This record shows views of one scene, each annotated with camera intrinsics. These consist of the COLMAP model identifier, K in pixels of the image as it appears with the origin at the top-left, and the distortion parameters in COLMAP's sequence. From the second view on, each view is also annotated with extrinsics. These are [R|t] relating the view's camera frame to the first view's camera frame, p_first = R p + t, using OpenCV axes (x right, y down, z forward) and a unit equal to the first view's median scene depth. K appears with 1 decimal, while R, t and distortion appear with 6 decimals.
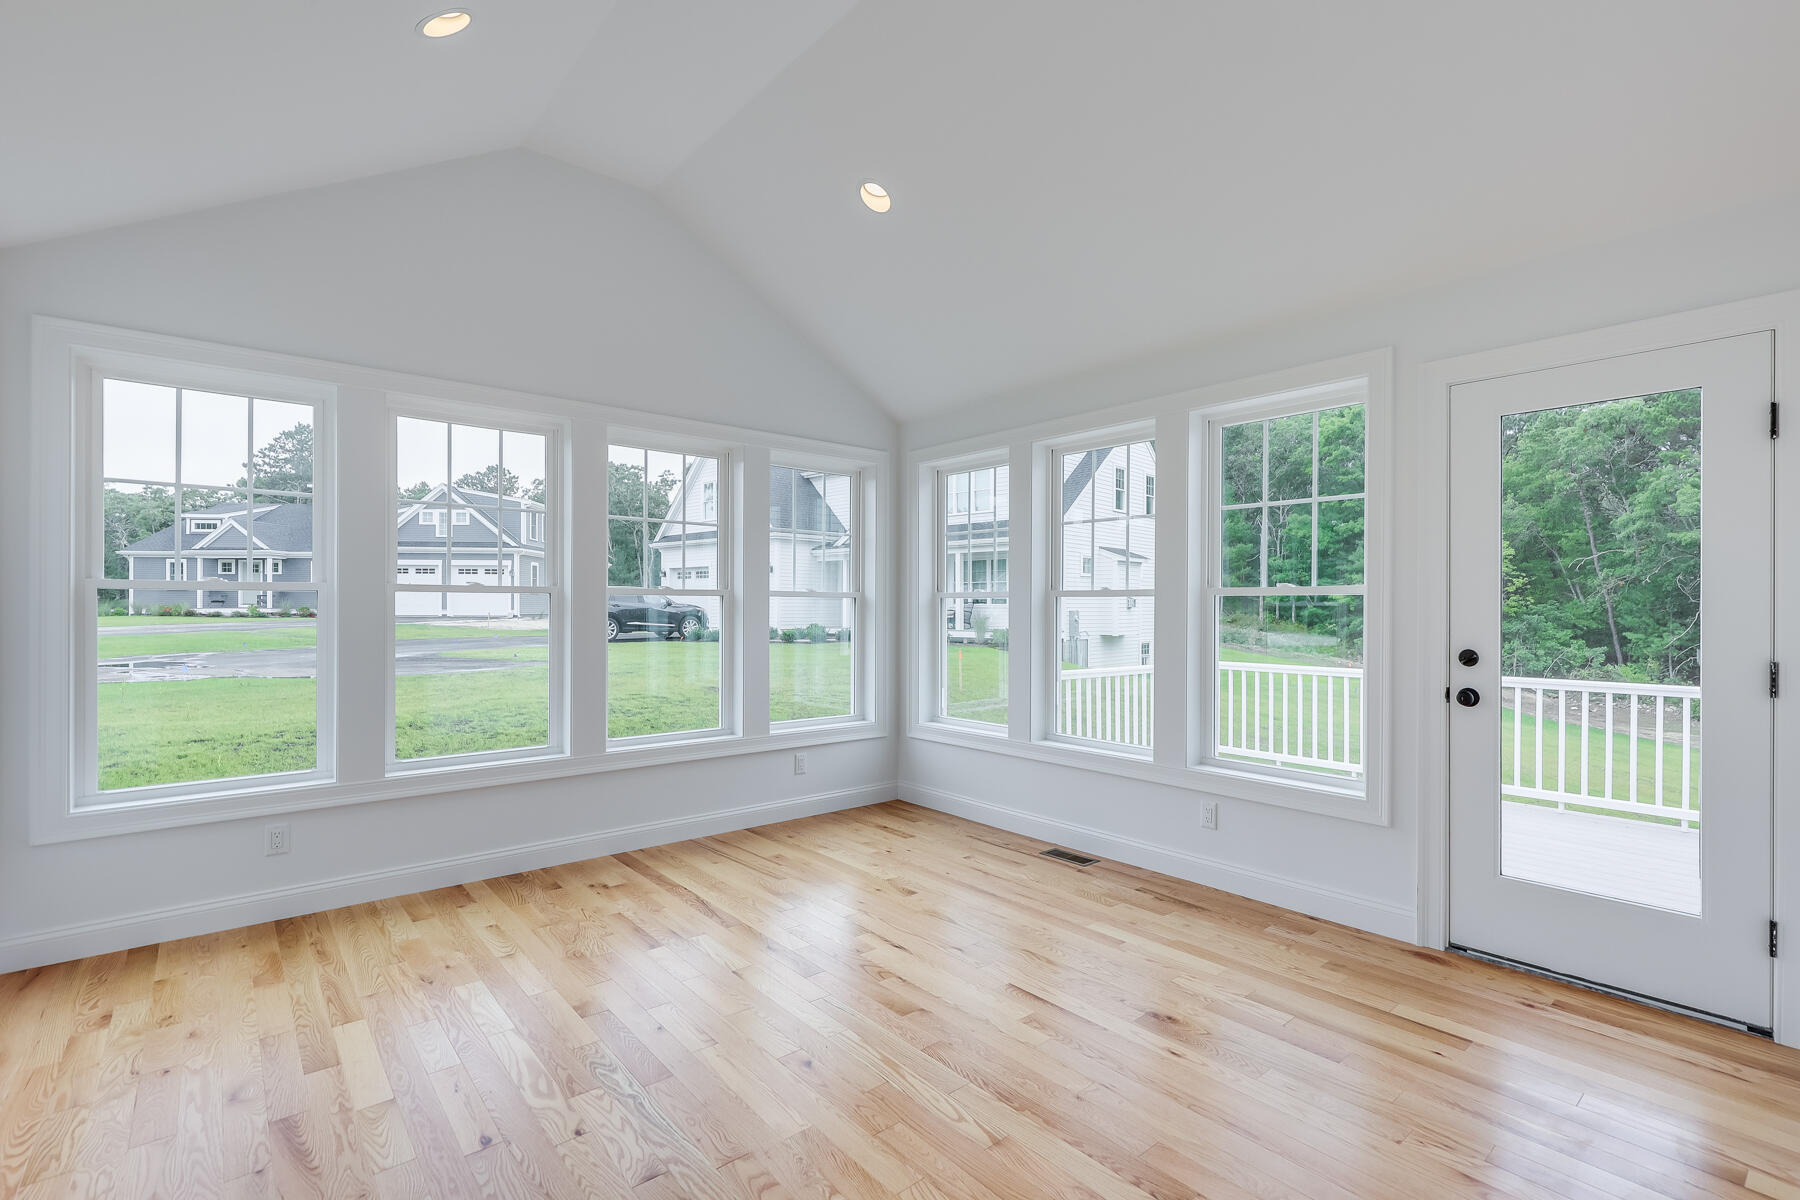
lens RADIAL K [[840.4, 0, 933.6], [0, 840.4, 607.7], [0, 0, 1]] dist [-0.001800, -0.000371]
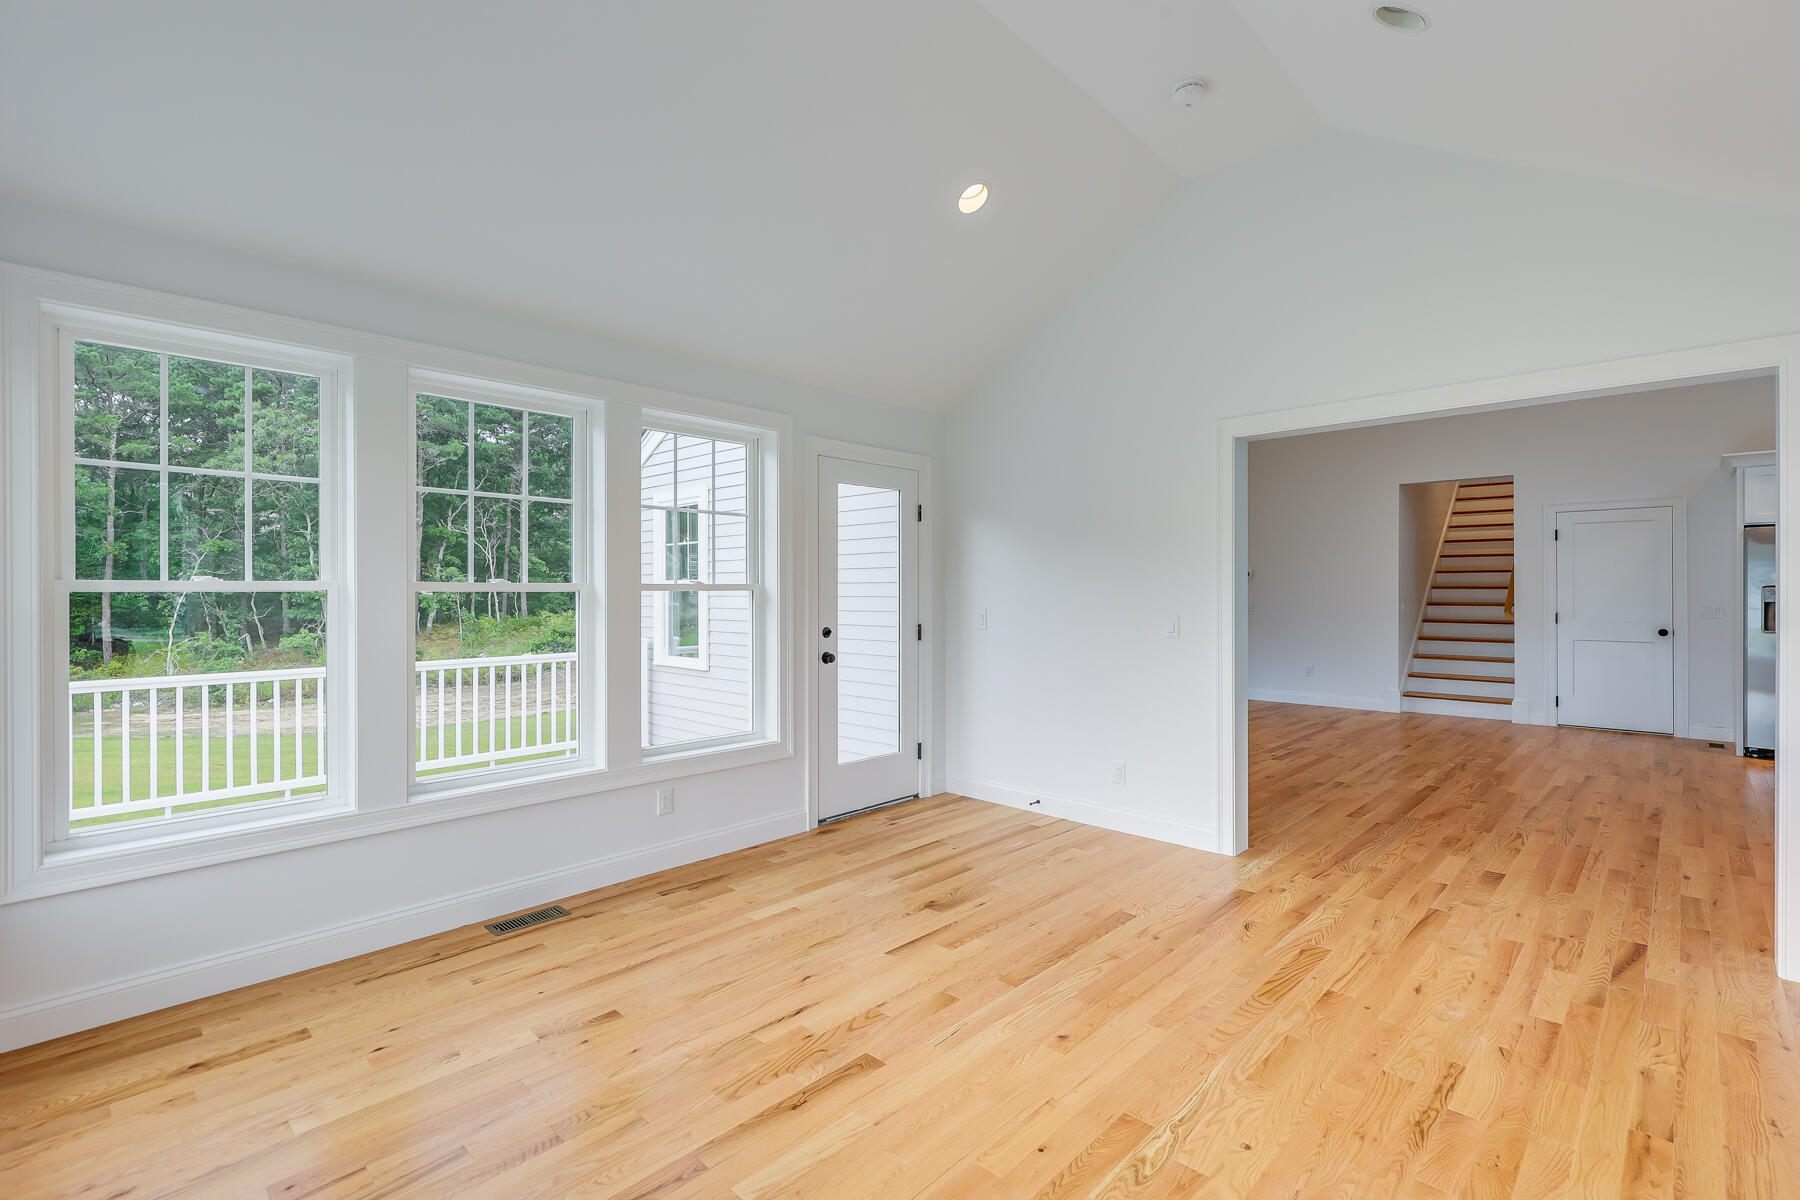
lens RADIAL K [[818.3, 0, 918.2], [0, 818.3, 597.5], [0, 0, 1]] dist [0.001079, 0.000212]
pose [[-0.108909, -0.010447, 0.993997, -0.747815], [0.000426, 0.999944, 0.010556, -0.017734], [-0.994052, 0.001573, -0.108899, 0.835901]]
